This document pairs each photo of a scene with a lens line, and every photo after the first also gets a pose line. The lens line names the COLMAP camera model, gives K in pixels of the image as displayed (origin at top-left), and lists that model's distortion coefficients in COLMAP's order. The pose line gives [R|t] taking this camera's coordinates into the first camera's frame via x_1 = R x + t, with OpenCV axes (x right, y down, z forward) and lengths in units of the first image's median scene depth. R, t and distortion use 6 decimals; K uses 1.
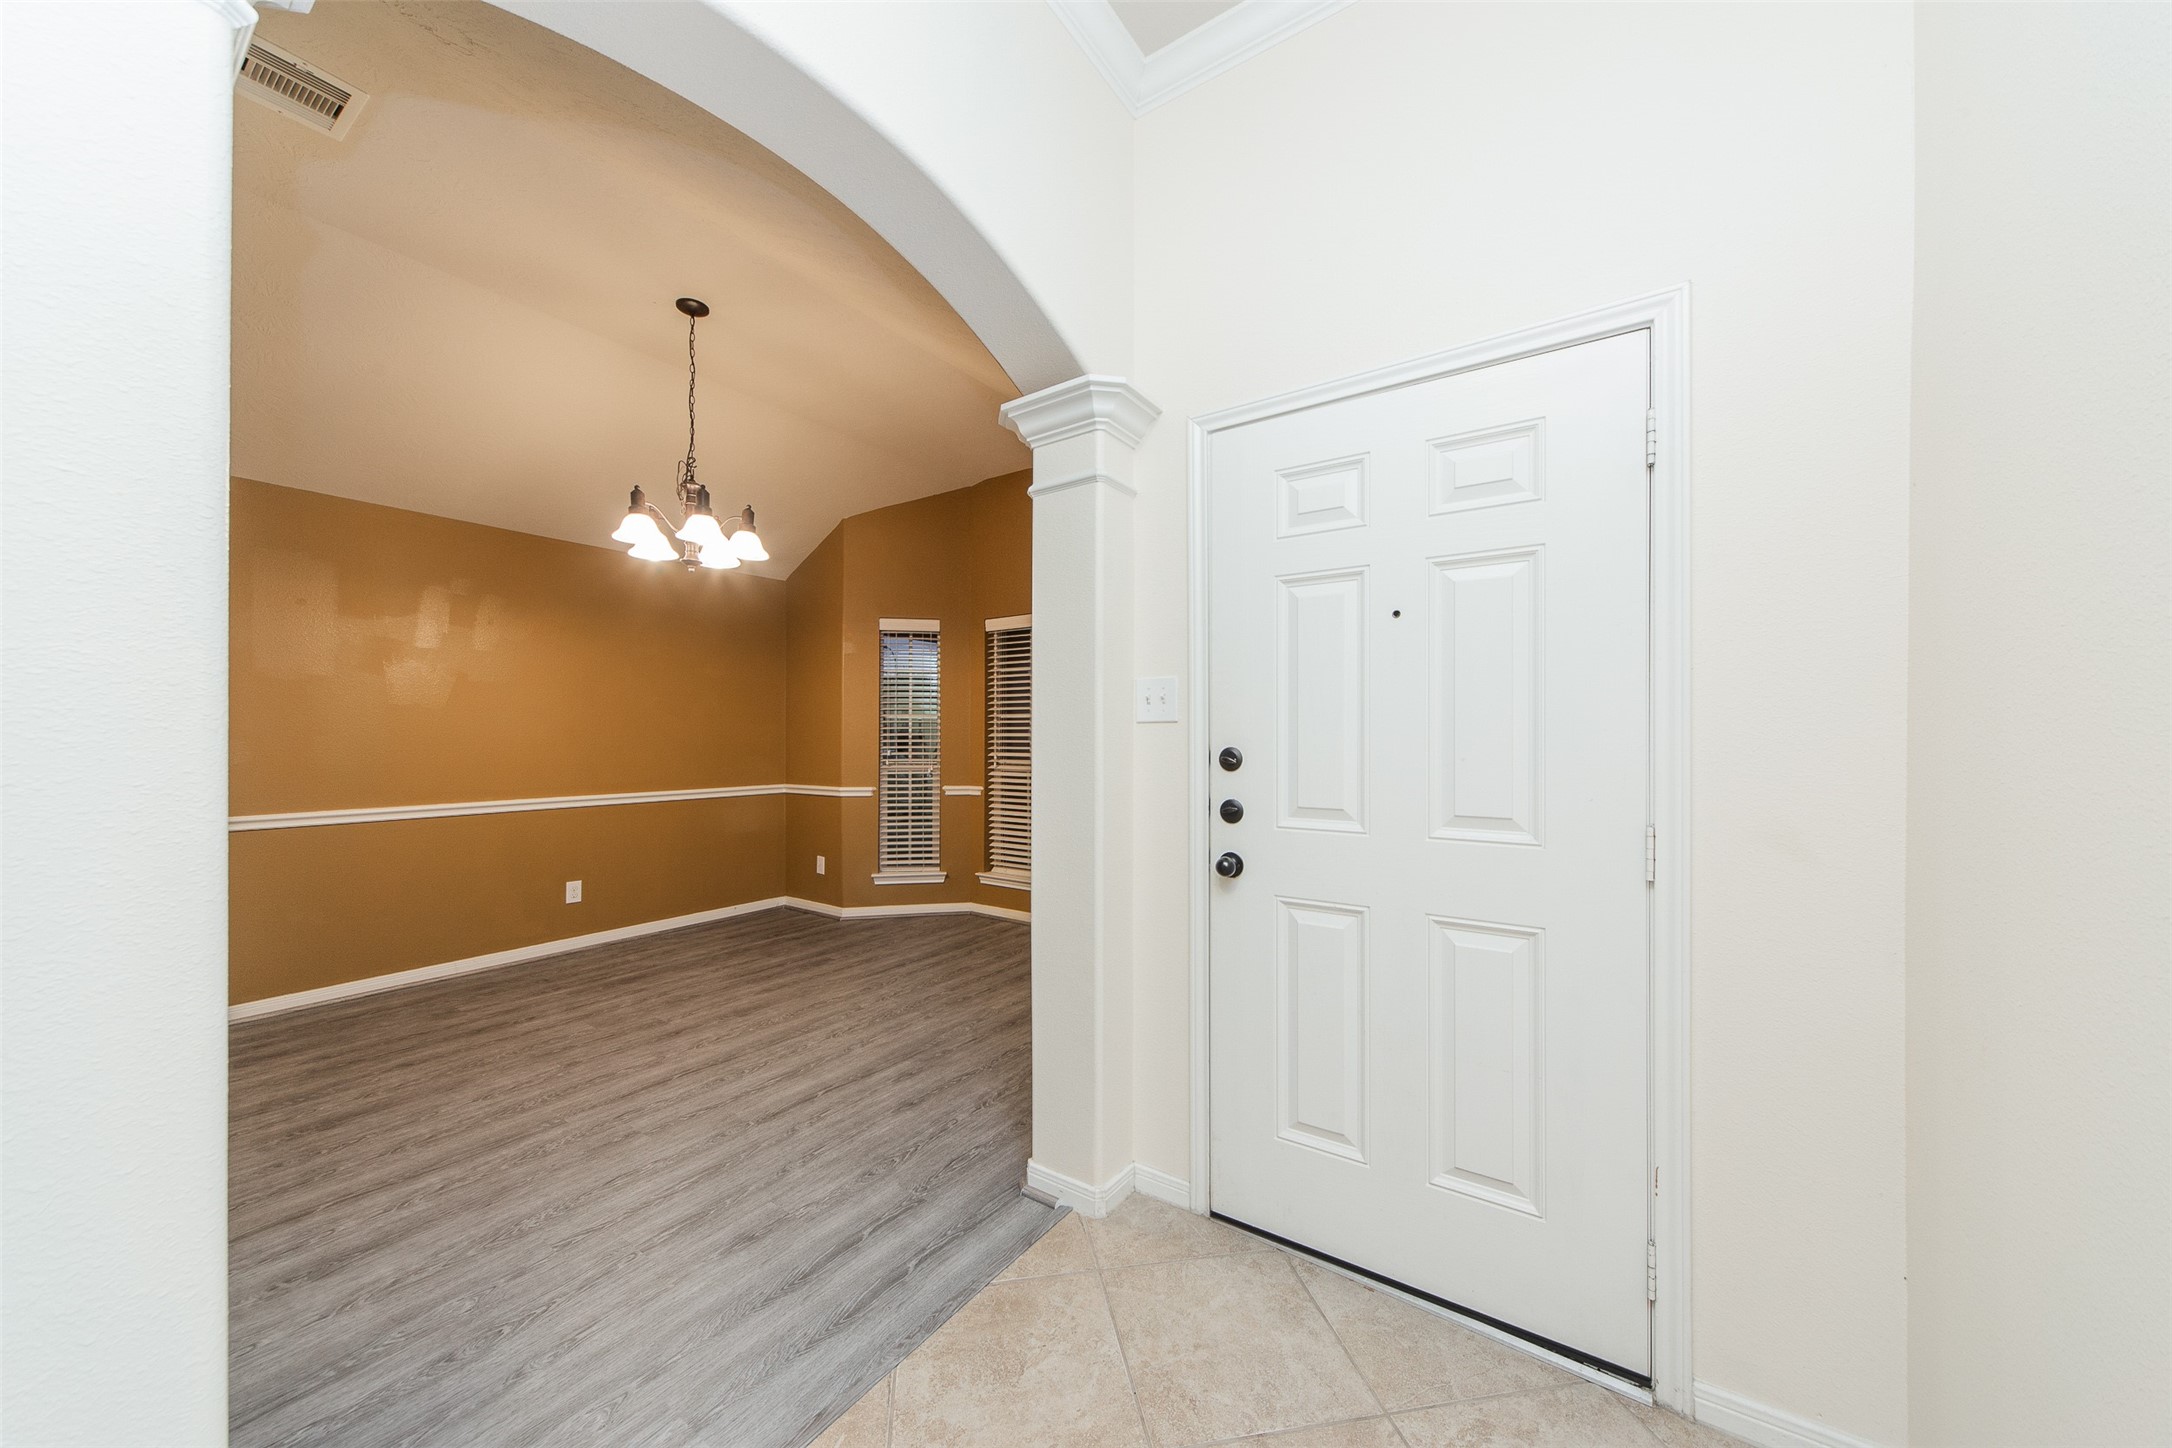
lens RADIAL K [[743.5, 0, 1083.0], [0, 743.5, 737.6], [0, 0, 1]] dist [0.001221, -0.000033]
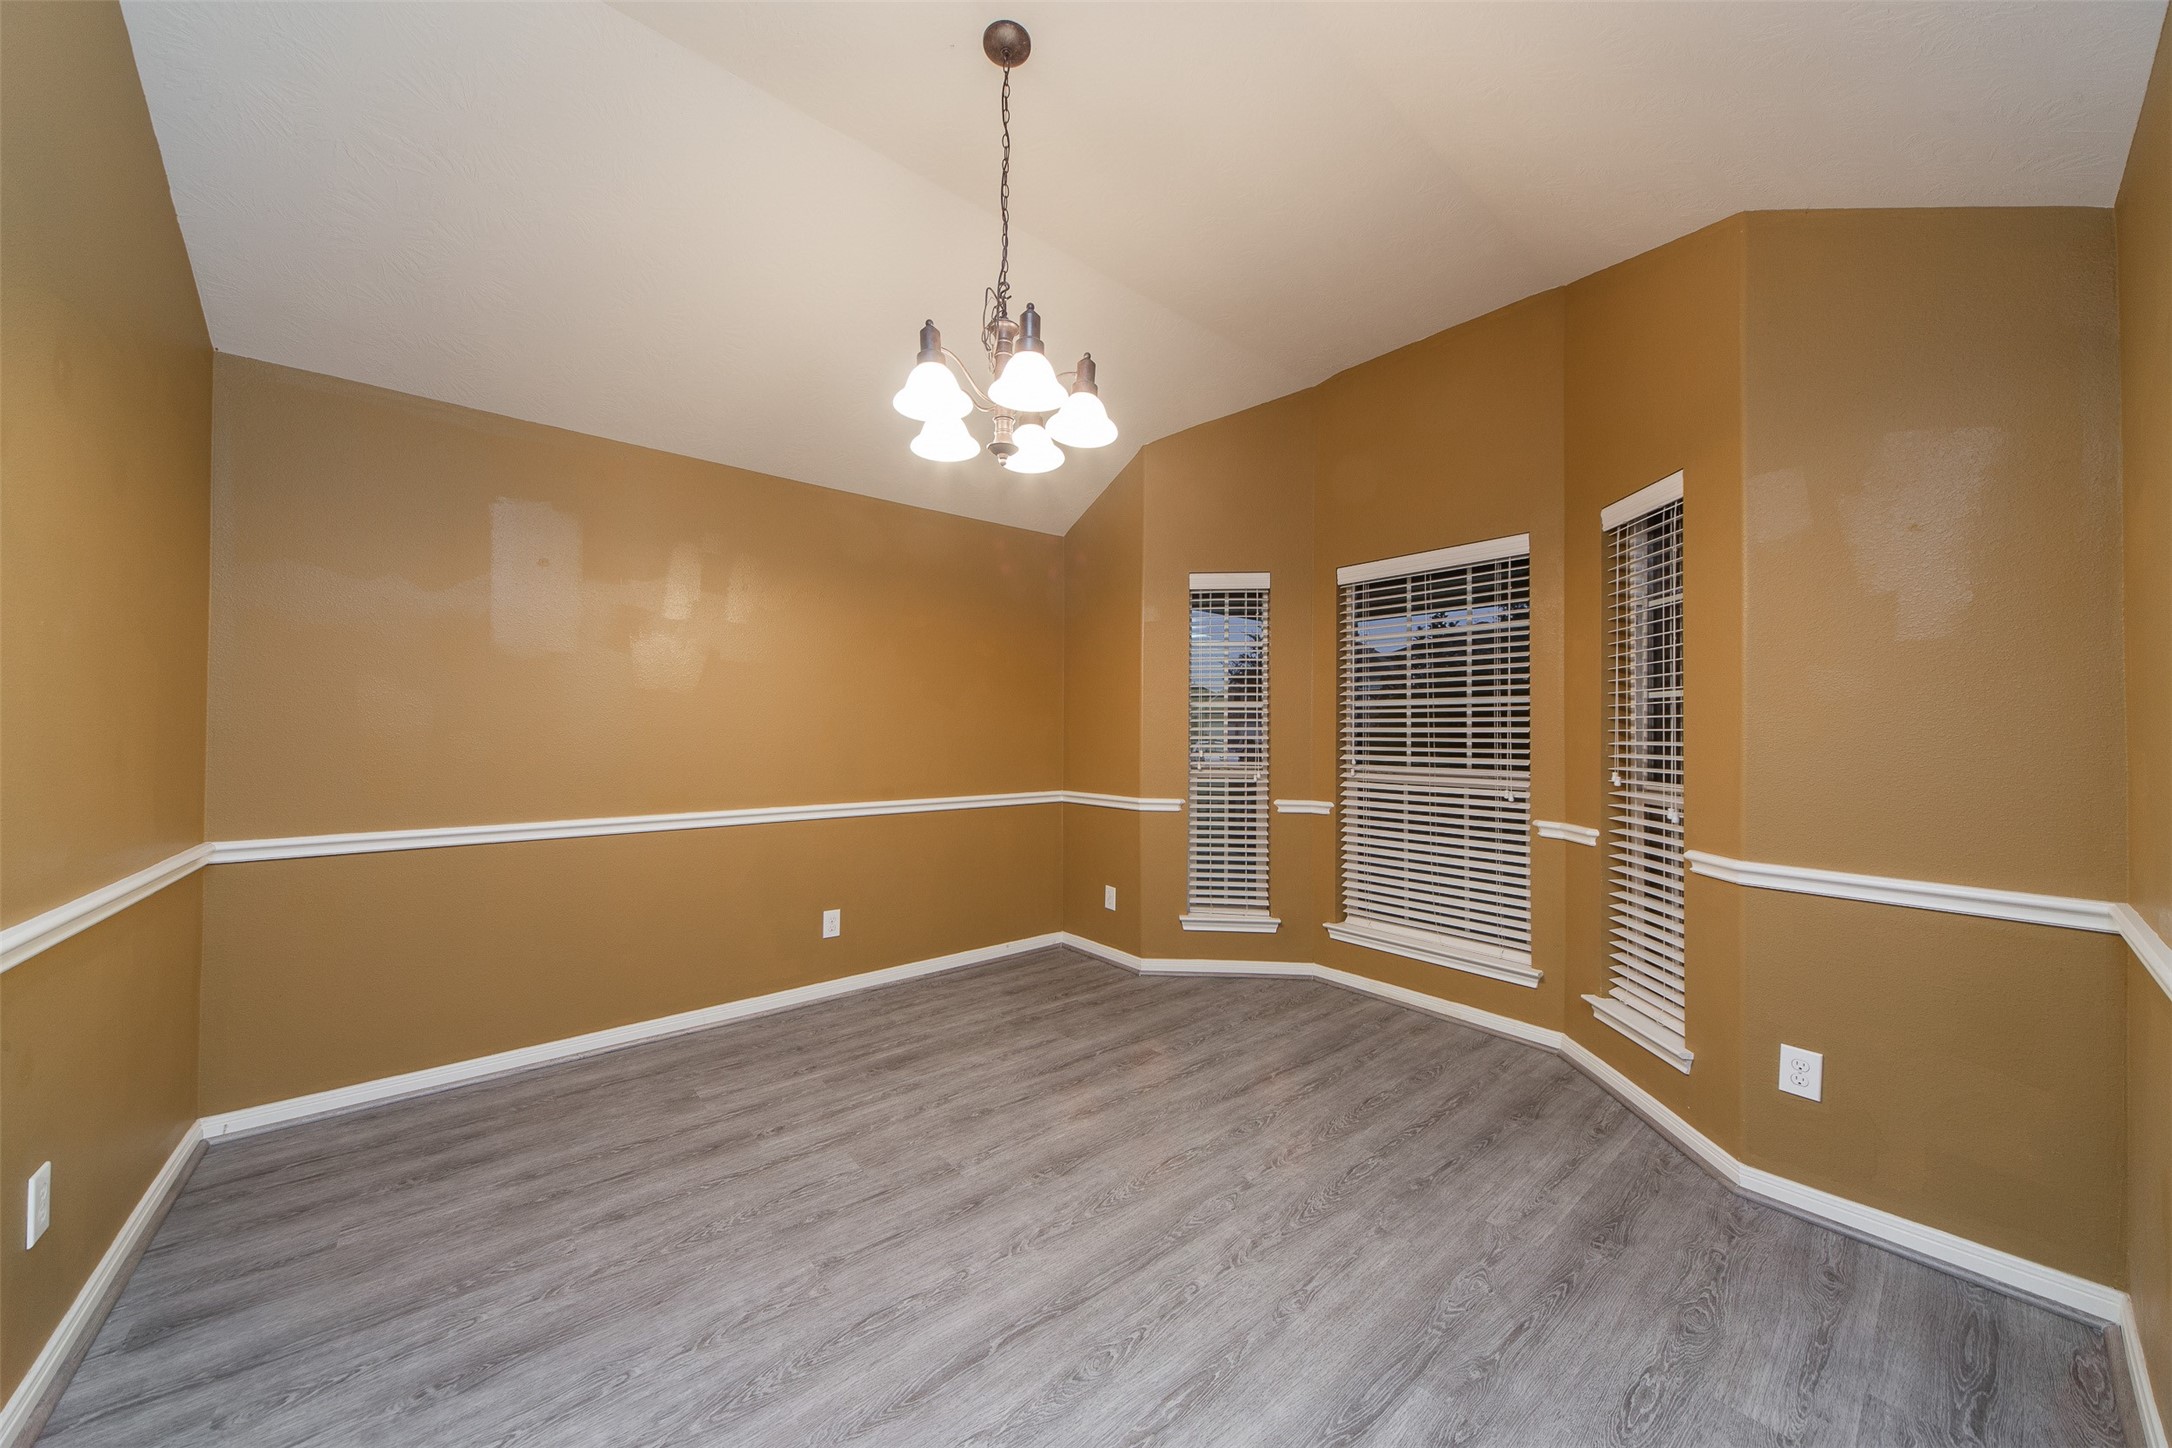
lens RADIAL K [[743.5, 0, 1084.5], [0, 743.5, 727.8], [0, 0, 1]] dist [0.001221, -0.000033]
pose [[0.963972, 0.003449, -0.265983, -0.227470], [-0.005146, 0.999971, -0.005684, -0.000324], [0.265956, 0.006848, 0.963961, 0.324697]]
